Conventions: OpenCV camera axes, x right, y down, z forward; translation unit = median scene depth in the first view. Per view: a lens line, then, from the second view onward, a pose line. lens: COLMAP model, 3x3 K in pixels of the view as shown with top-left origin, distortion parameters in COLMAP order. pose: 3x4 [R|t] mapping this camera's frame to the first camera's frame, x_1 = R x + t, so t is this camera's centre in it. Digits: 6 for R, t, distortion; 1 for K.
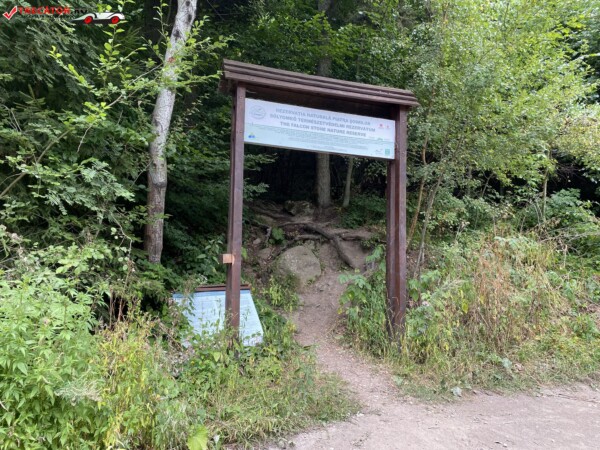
lens RADIAL K [[449.6, 0, 300.0], [0, 449.6, 225.0], [0, 0, 1]] dist [0.052694, -0.058439]
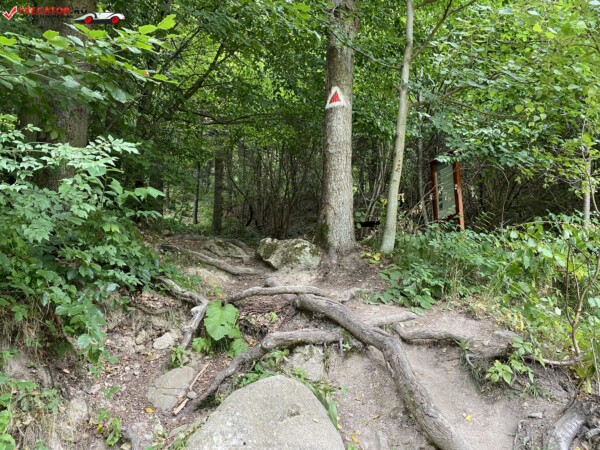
lens RADIAL K [[449.6, 0, 300.0], [0, 449.6, 225.0], [0, 0, 1]] dist [0.052694, -0.058439]
pose [[0.999875, 0.015538, -0.002820, 0.020283], [-0.015756, 0.993584, -0.111996, -0.026212], [0.001062, 0.112027, 0.993705, 0.926347]]
